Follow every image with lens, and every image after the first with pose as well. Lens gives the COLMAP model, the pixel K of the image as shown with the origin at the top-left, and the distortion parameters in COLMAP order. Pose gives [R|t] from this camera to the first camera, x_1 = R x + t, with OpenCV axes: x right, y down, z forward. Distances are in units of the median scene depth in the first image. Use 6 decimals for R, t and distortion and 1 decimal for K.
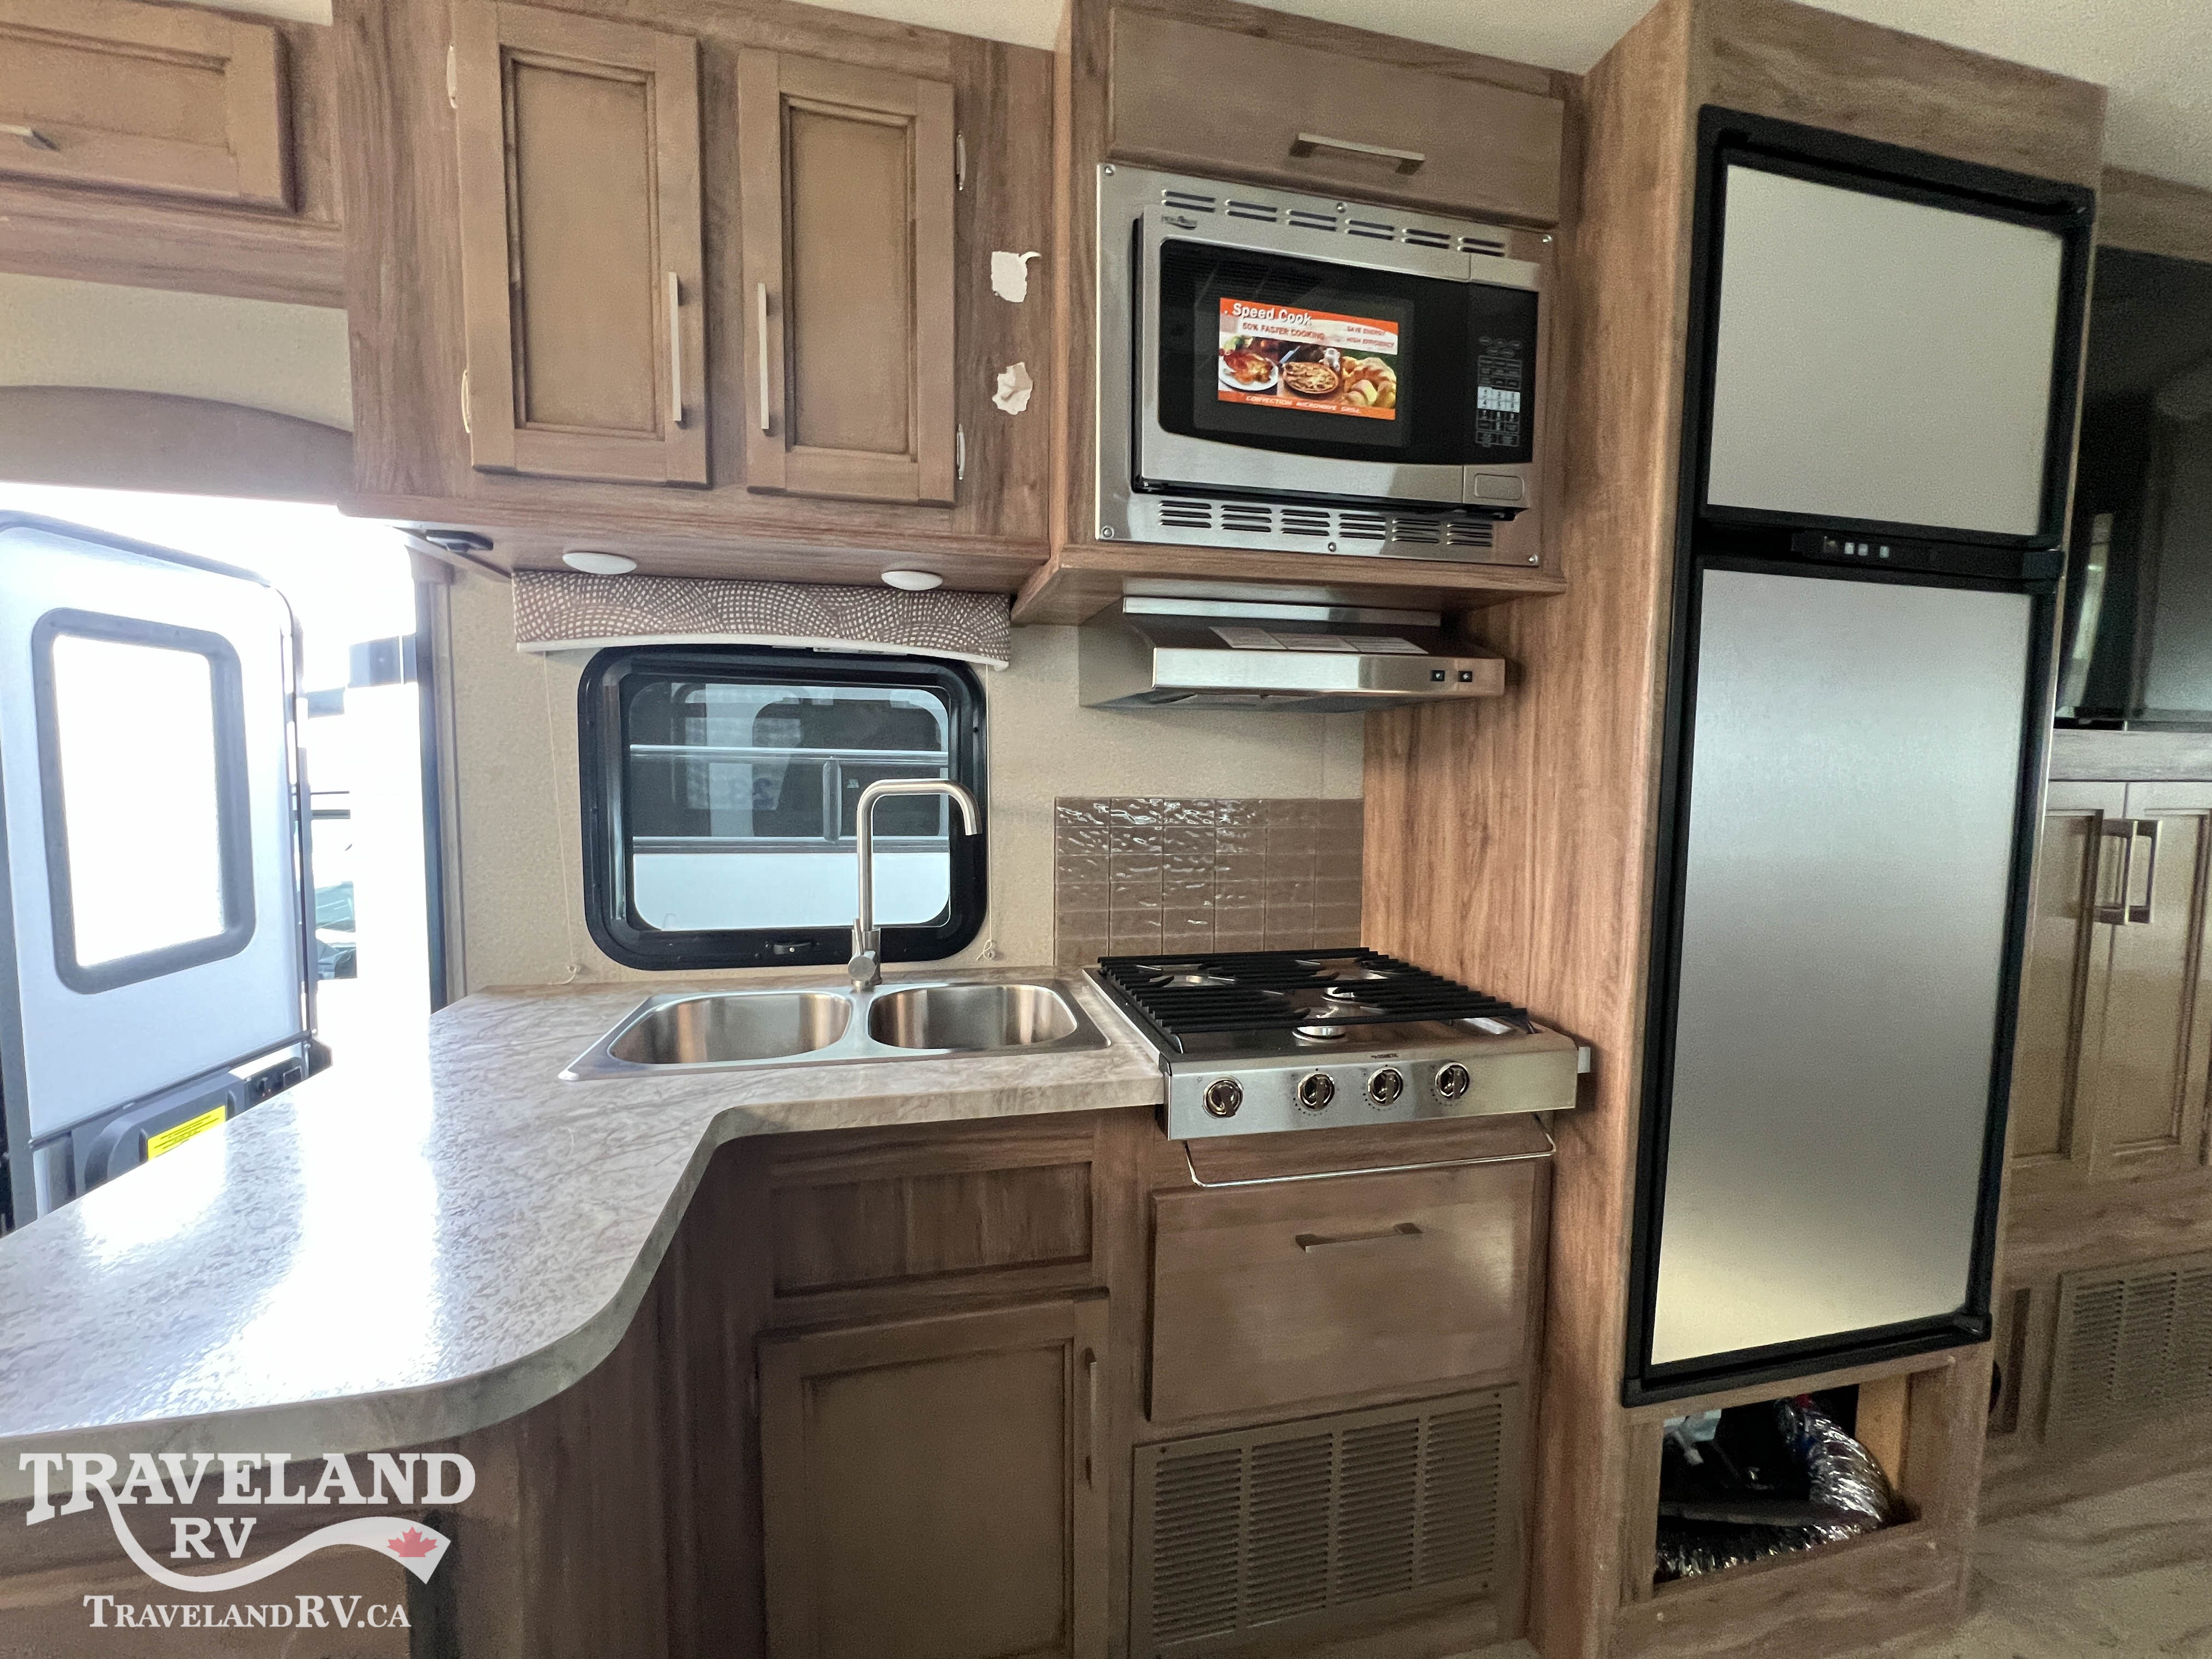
lens RADIAL K [[881.8, 0, 1105.9], [0, 881.8, 827.7], [0, 0, 1]] dist [-0.001930, -0.000559]
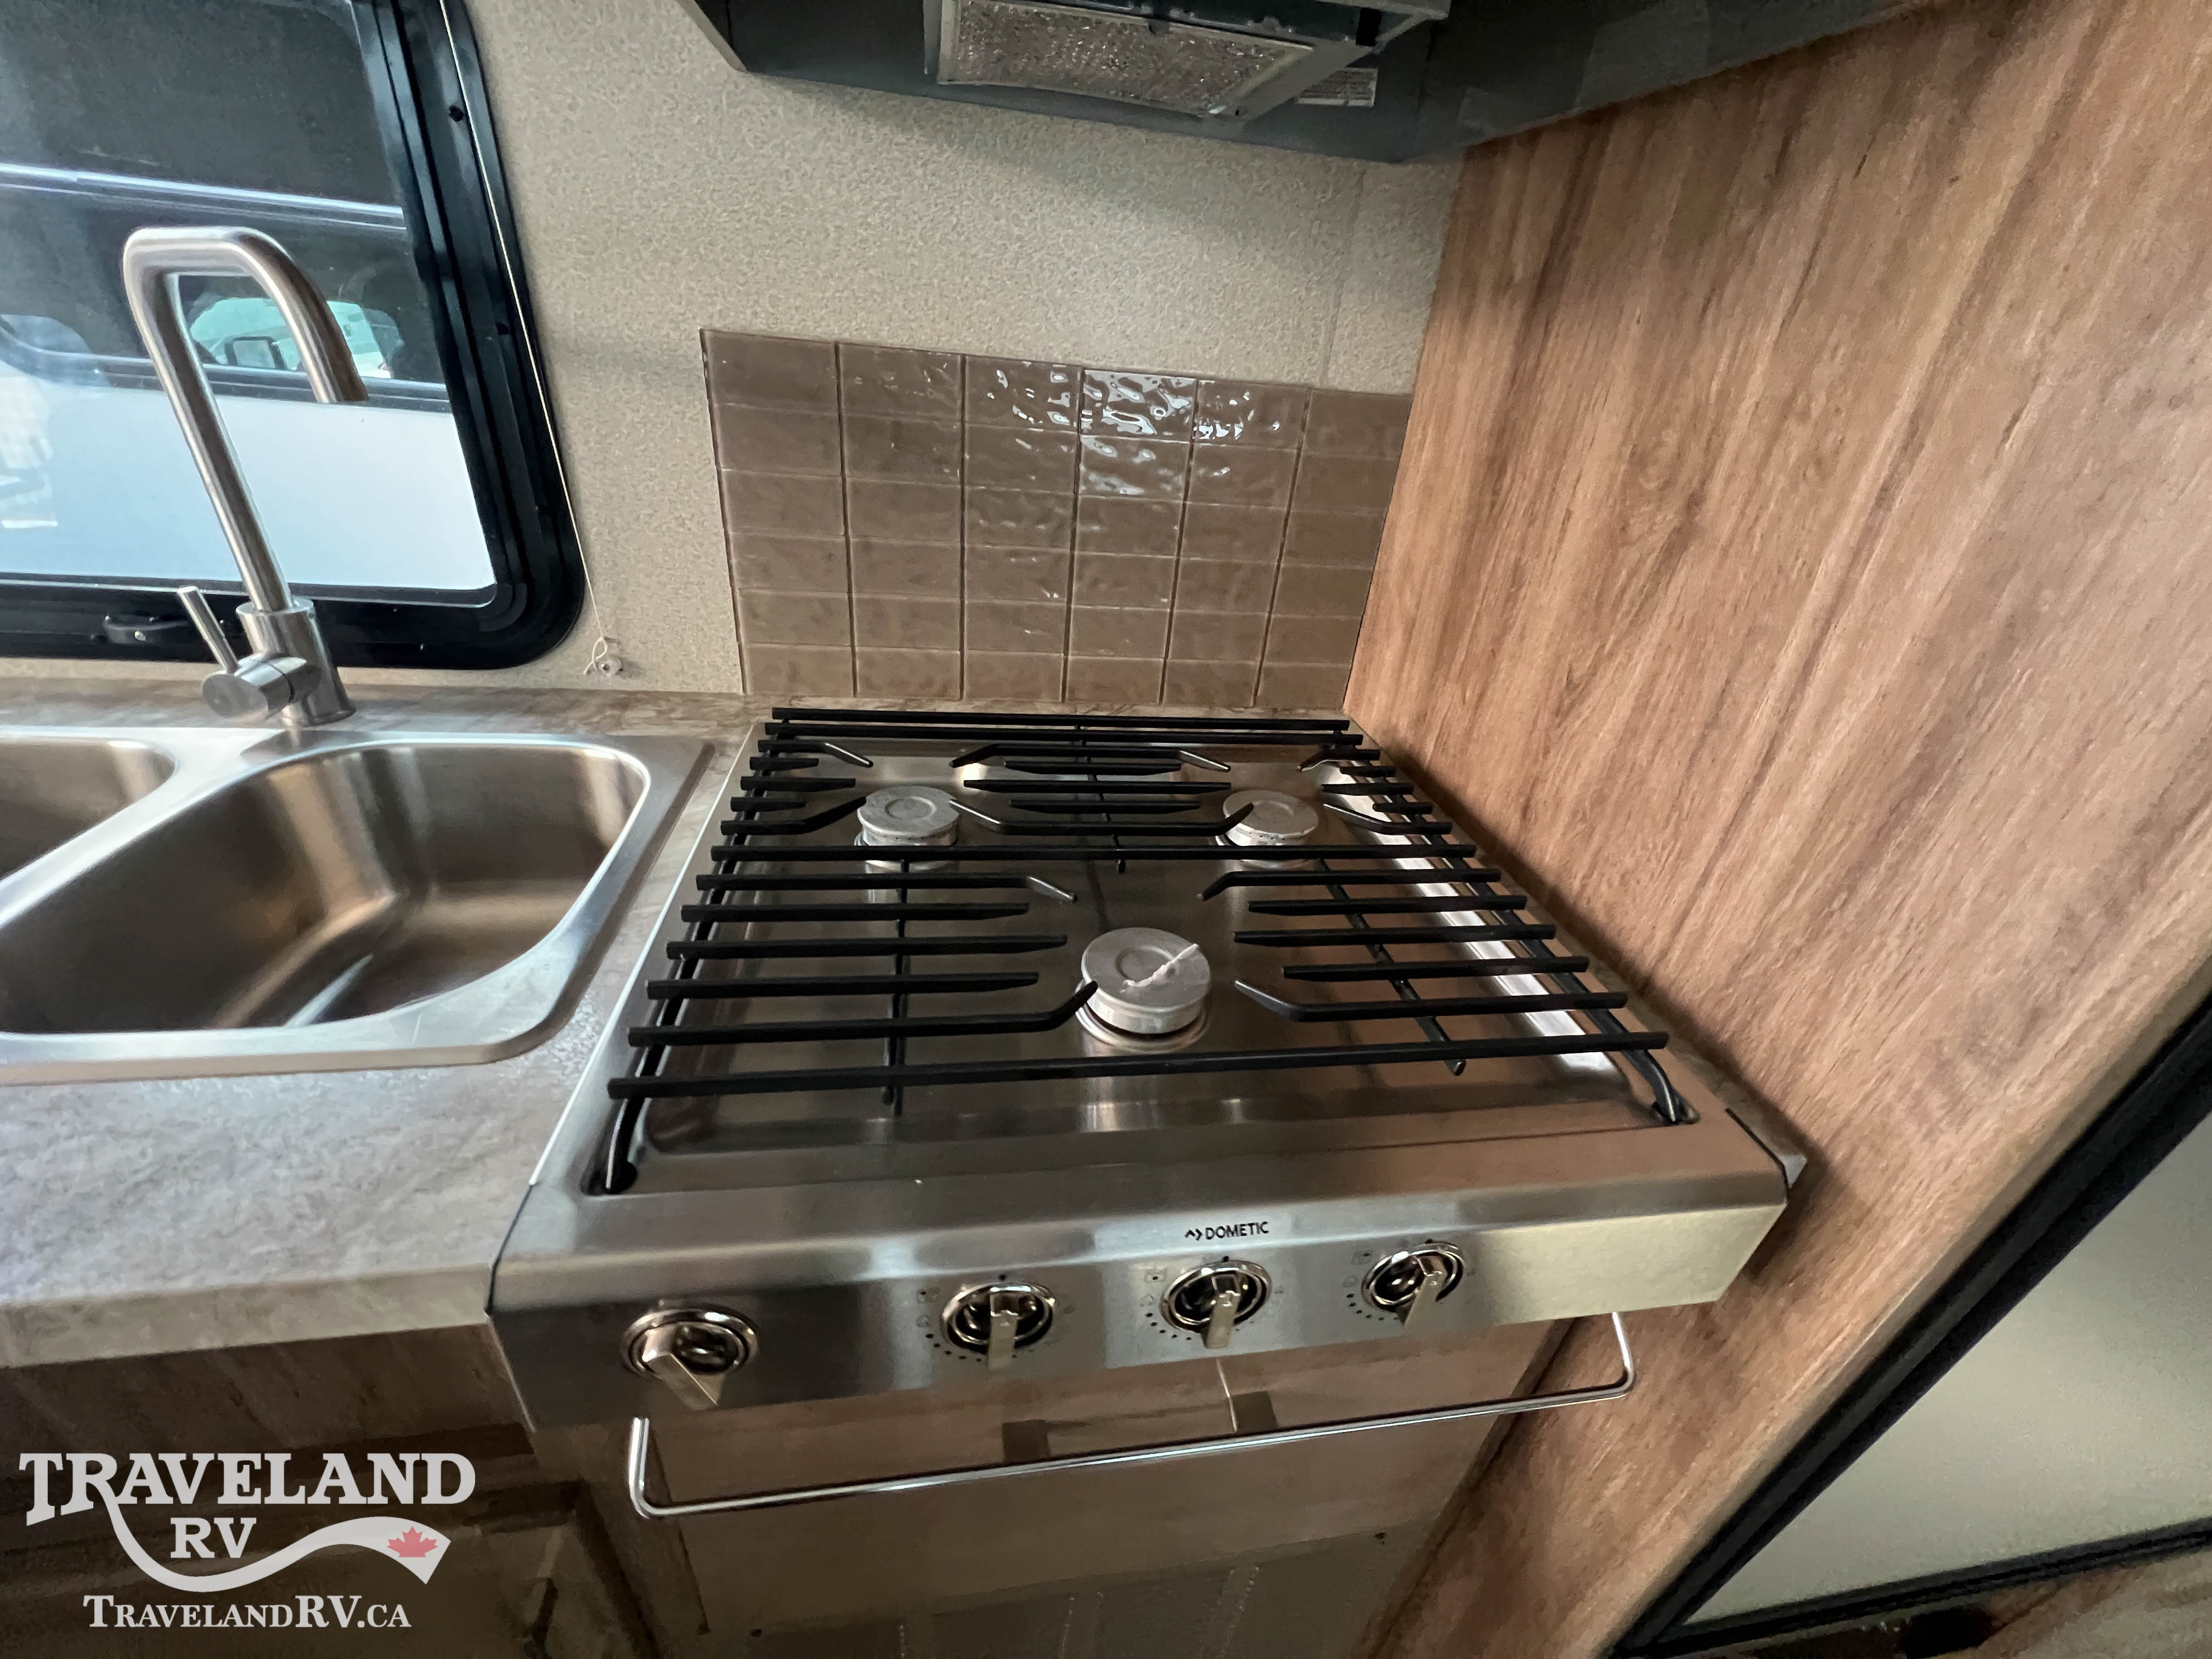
lens RADIAL K [[885.0, 0, 1103.2], [0, 885.0, 827.1], [0, 0, 1]] dist [-0.001630, 0.000445]
pose [[0.994933, 0.097870, -0.022998, 0.220226], [-0.078924, 0.902045, 0.424365, -0.016578], [0.062278, -0.420400, 0.905199, 0.636032]]
